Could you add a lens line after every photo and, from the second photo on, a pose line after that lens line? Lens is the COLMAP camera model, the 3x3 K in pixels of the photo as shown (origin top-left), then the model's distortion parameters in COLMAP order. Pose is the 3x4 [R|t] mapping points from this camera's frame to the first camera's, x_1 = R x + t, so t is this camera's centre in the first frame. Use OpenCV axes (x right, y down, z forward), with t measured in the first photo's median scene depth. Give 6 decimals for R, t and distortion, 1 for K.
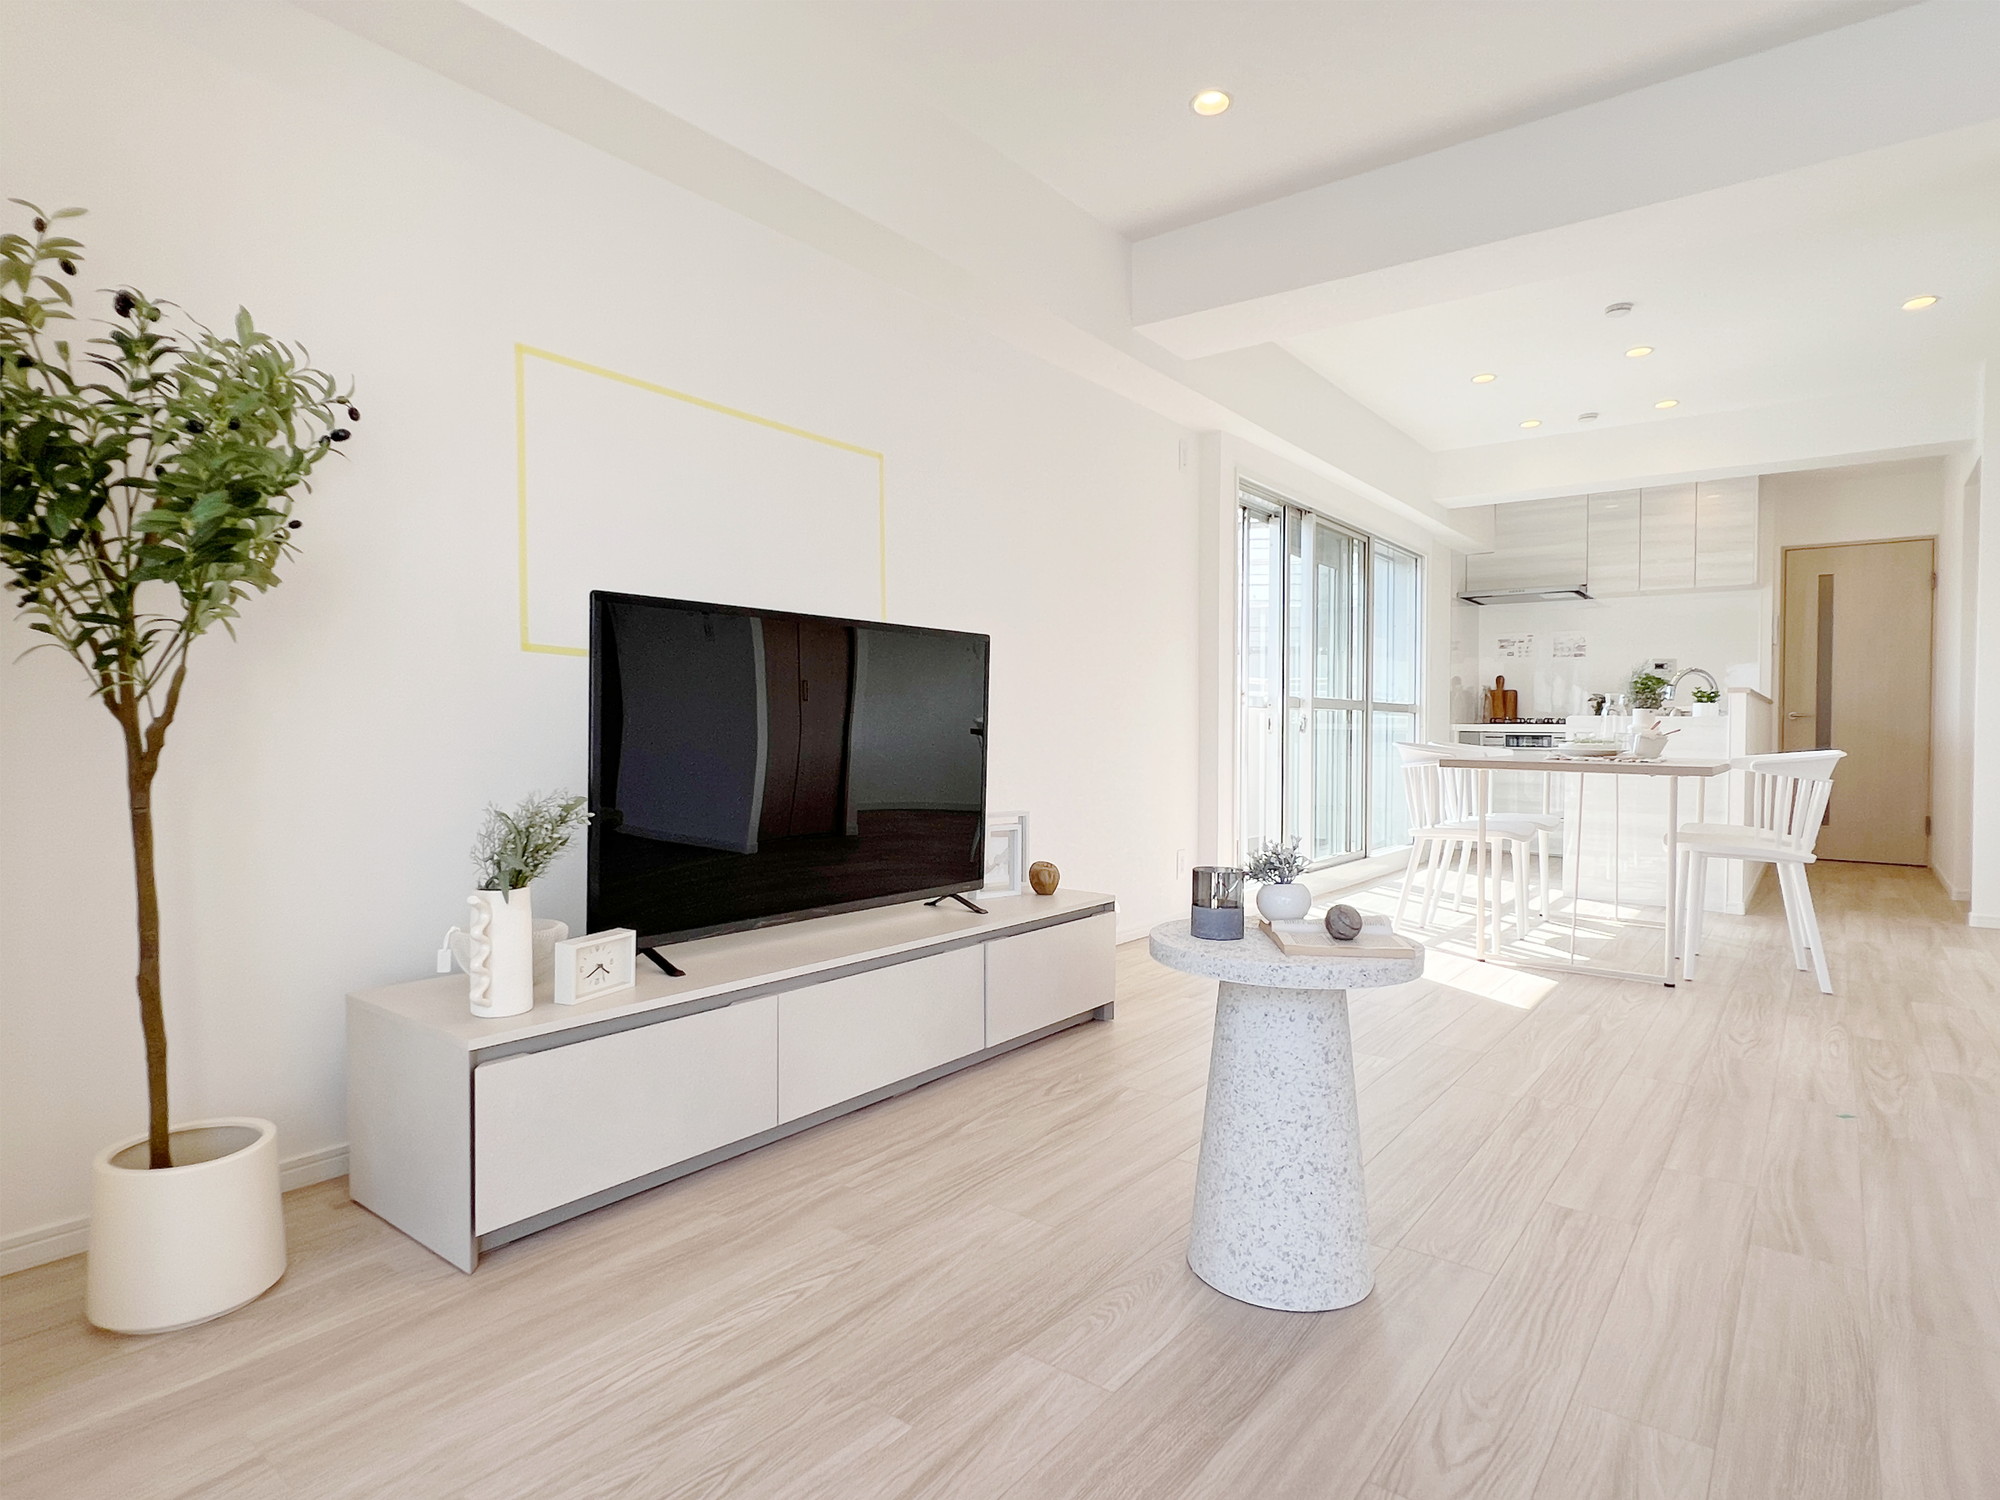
lens RADIAL K [[1052.1, 0, 994.5], [0, 1052.1, 746.1], [0, 0, 1]] dist [0.003706, 0.000276]
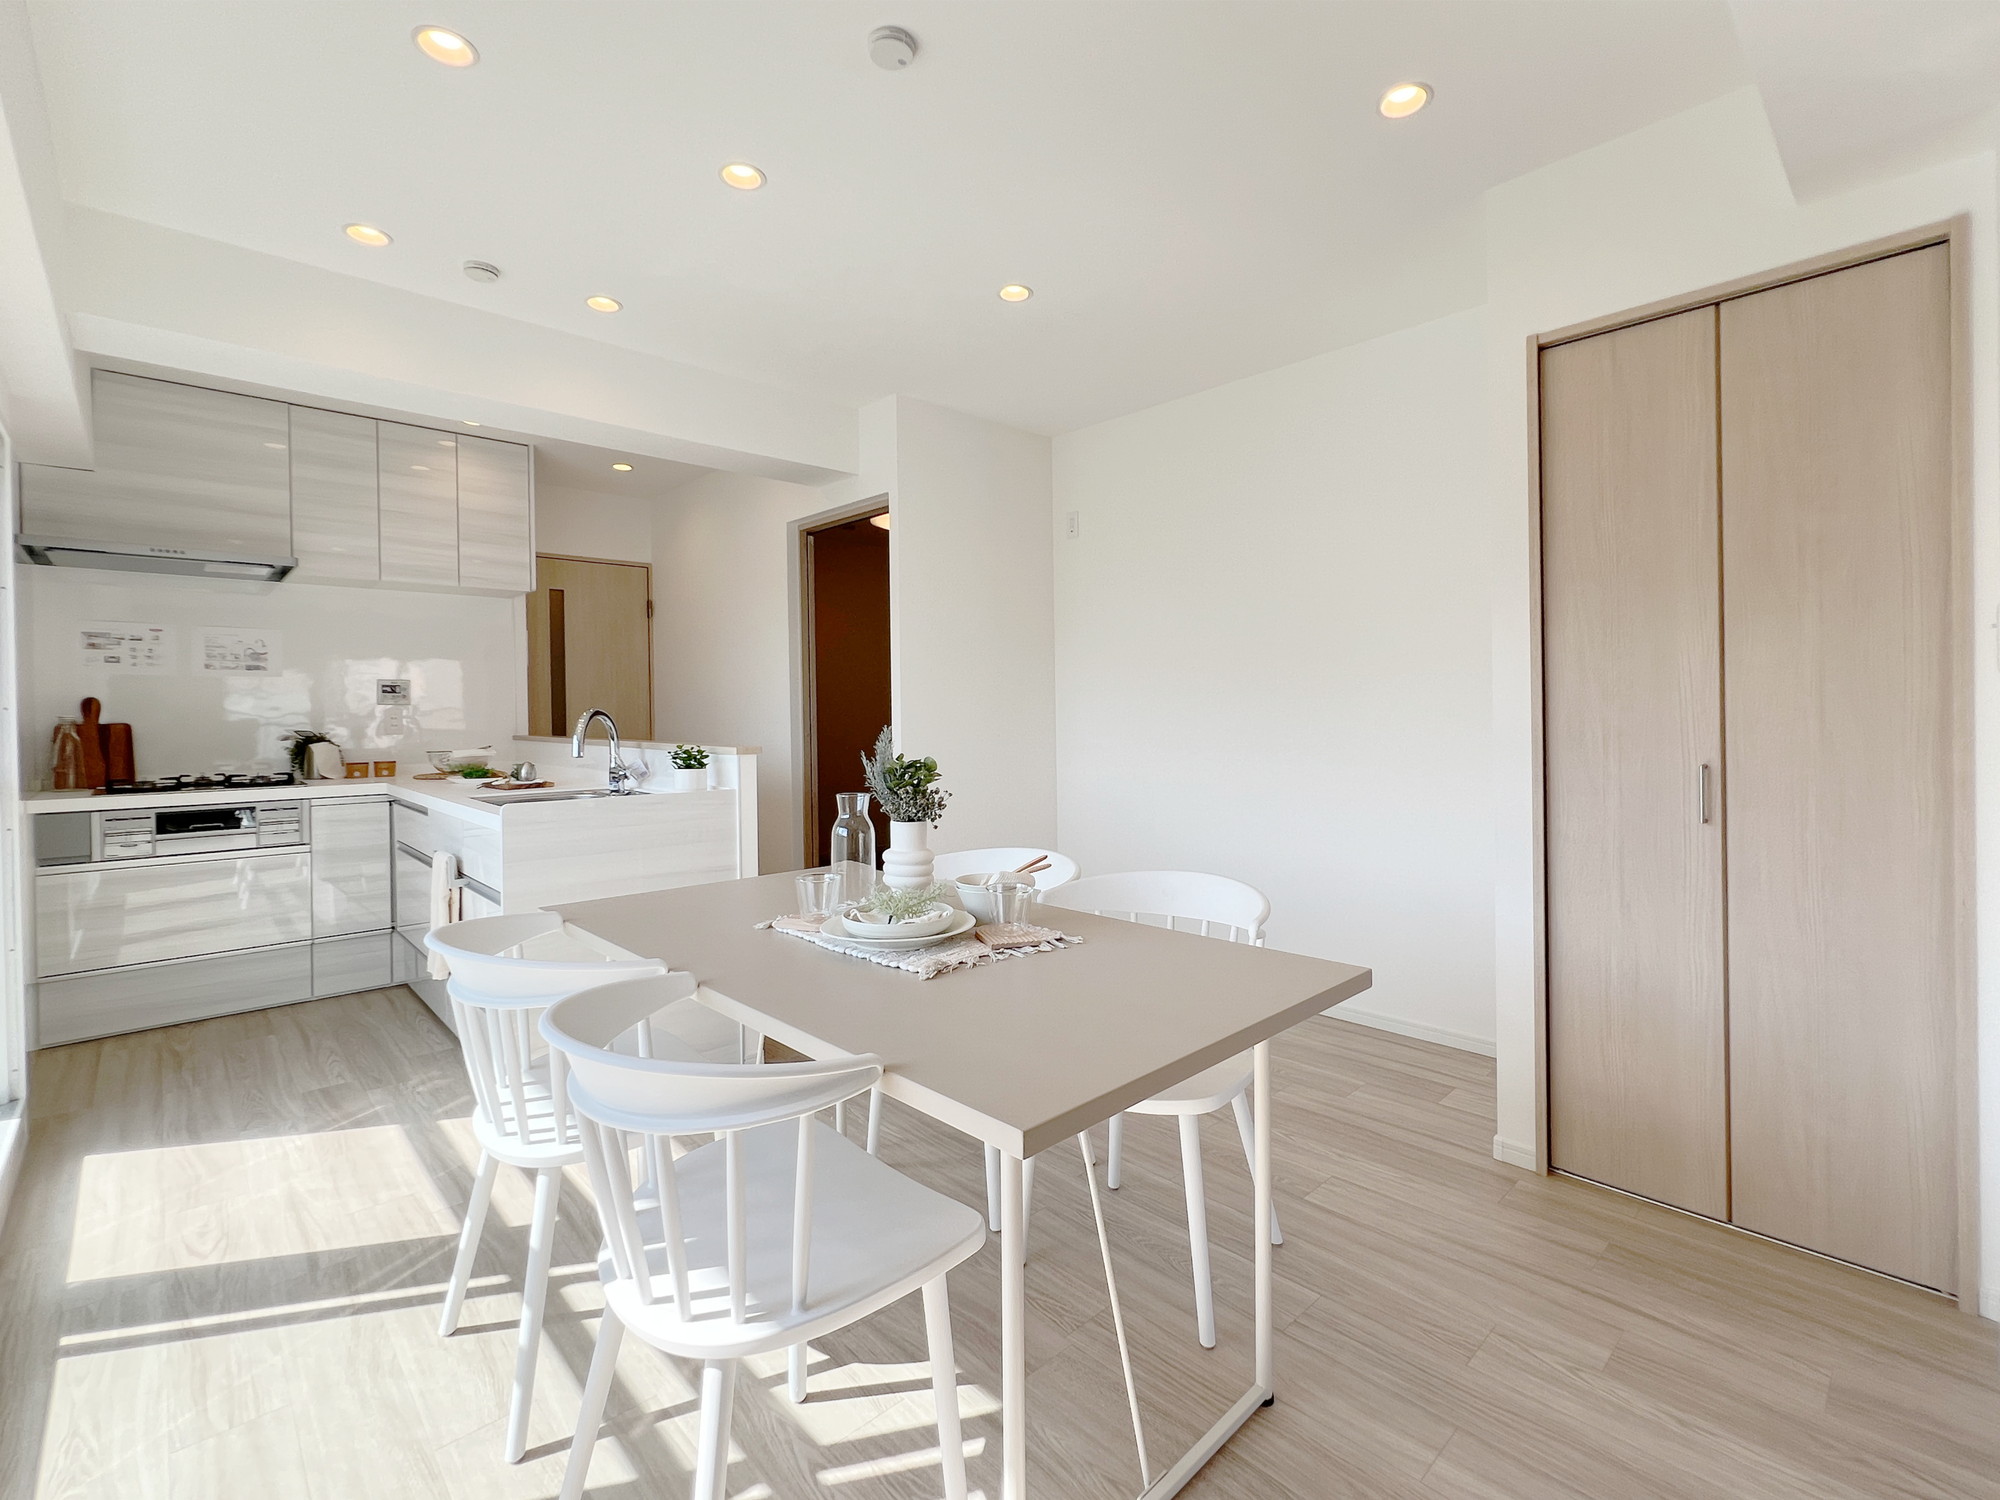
lens RADIAL K [[887.8, 0, 1001.1], [0, 887.8, 708.5], [0, 0, 1]] dist [0.000262, 0.001388]
pose [[0.147471, -0.014138, 0.988965, 0.099817], [0.032775, 0.999419, 0.009401, -0.055049], [-0.988523, 0.031027, 0.147849, 0.504868]]
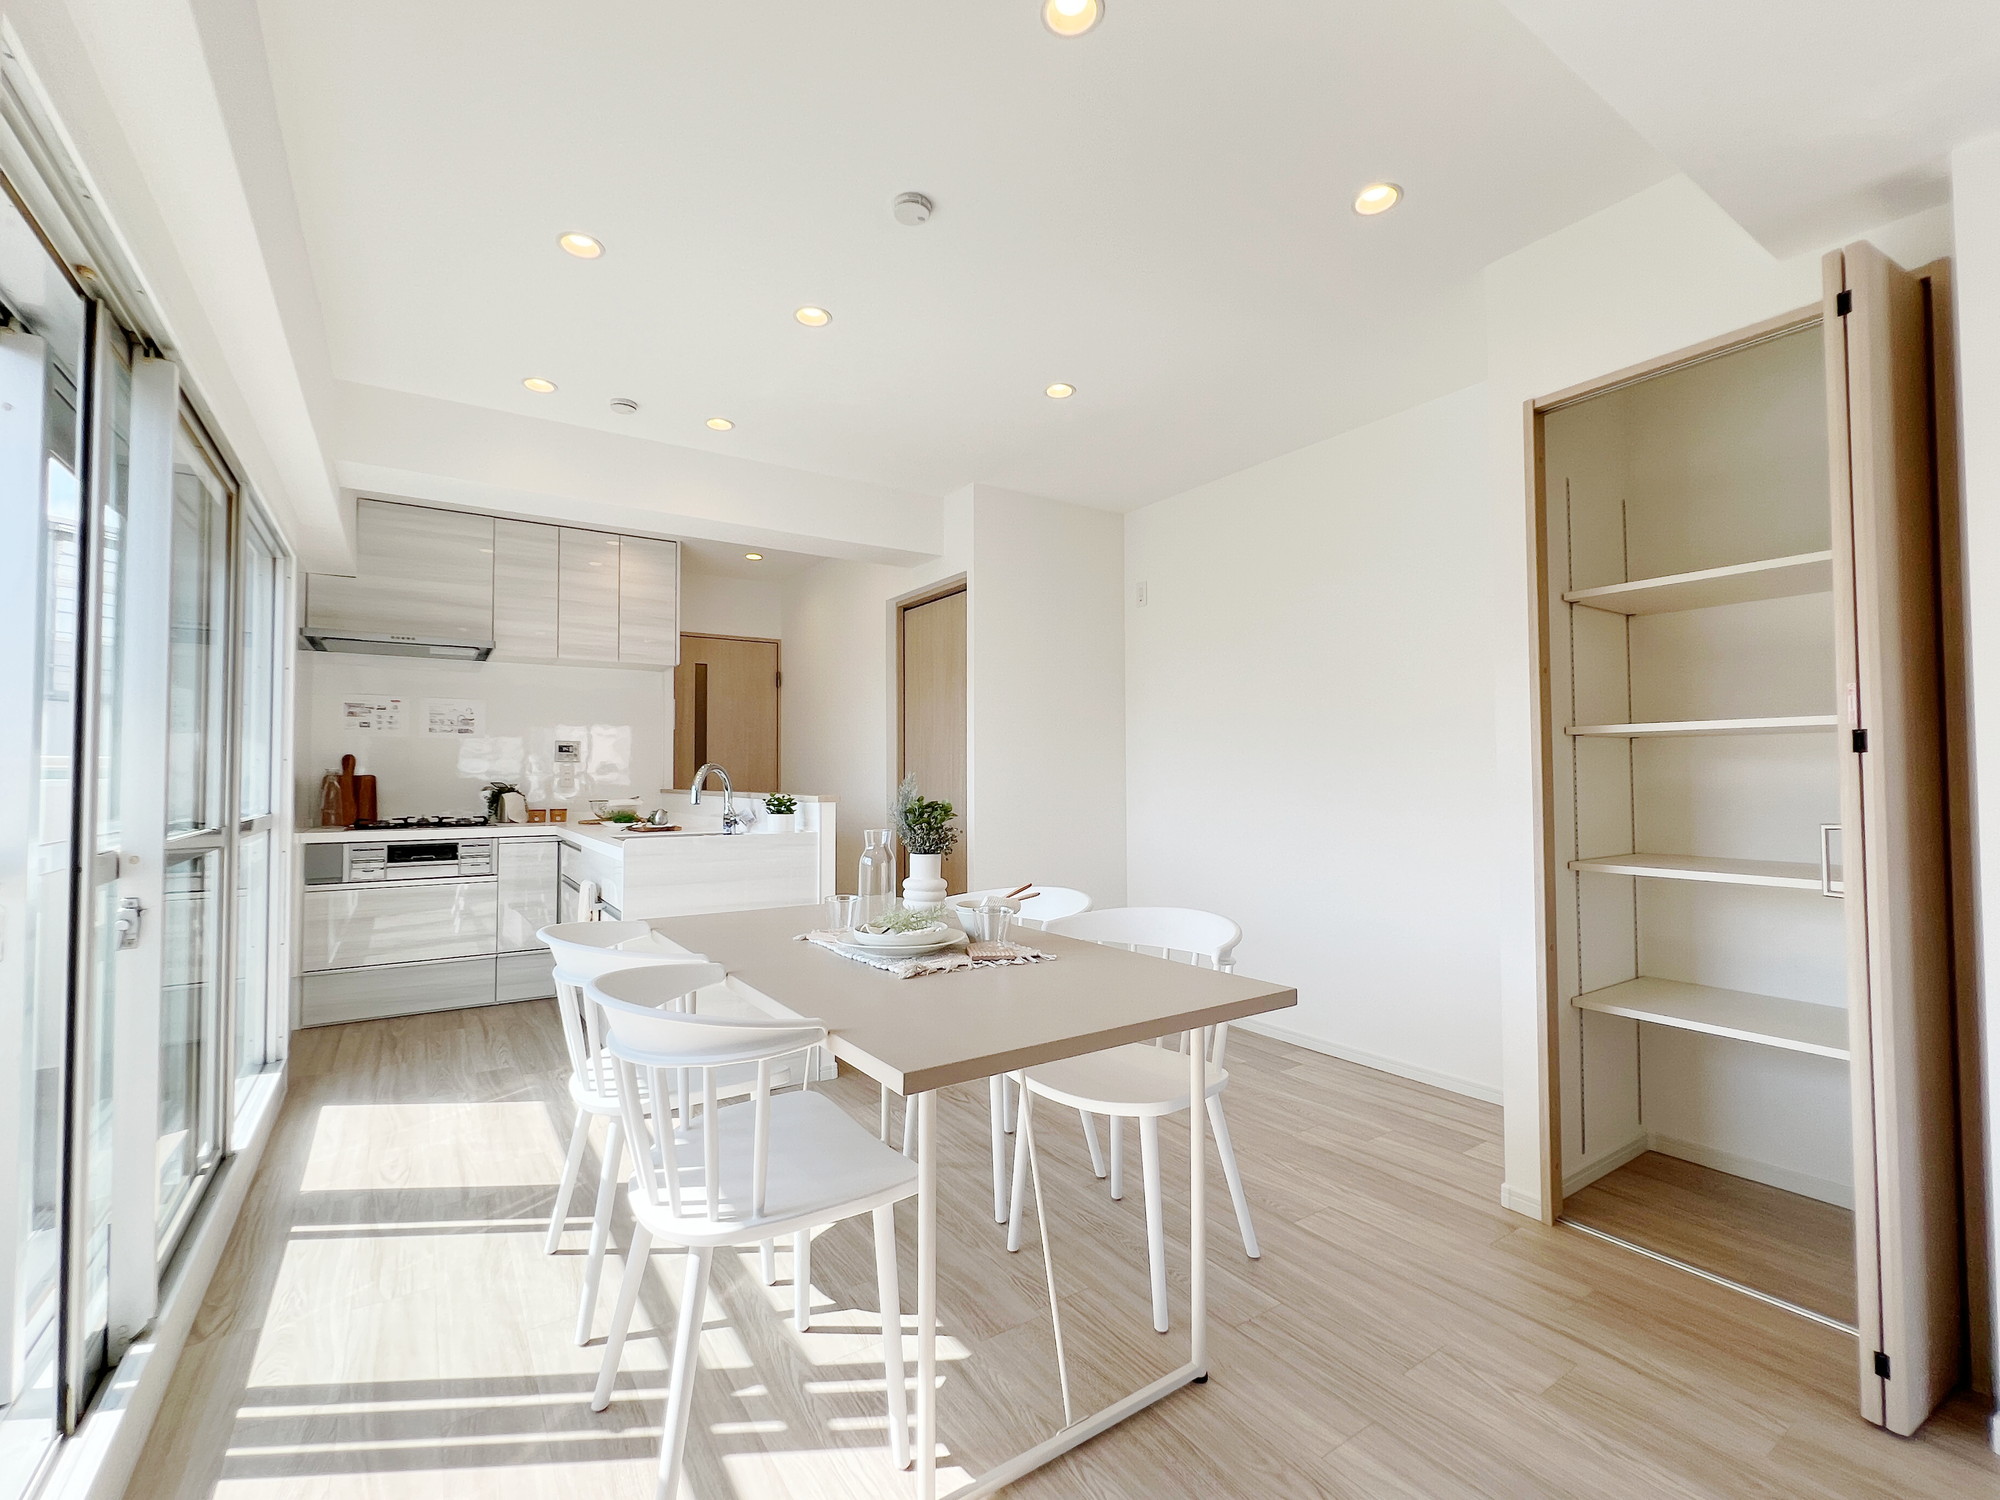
lens RADIAL K [[887.8, 0, 1009.8], [0, 887.8, 743.9], [0, 0, 1]] dist [0.000262, 0.001388]
pose [[0.321229, 0.024760, 0.946678, 0.069828], [0.028435, 0.998955, -0.035776, -0.044522], [-0.946575, 0.038411, 0.320189, 0.433687]]
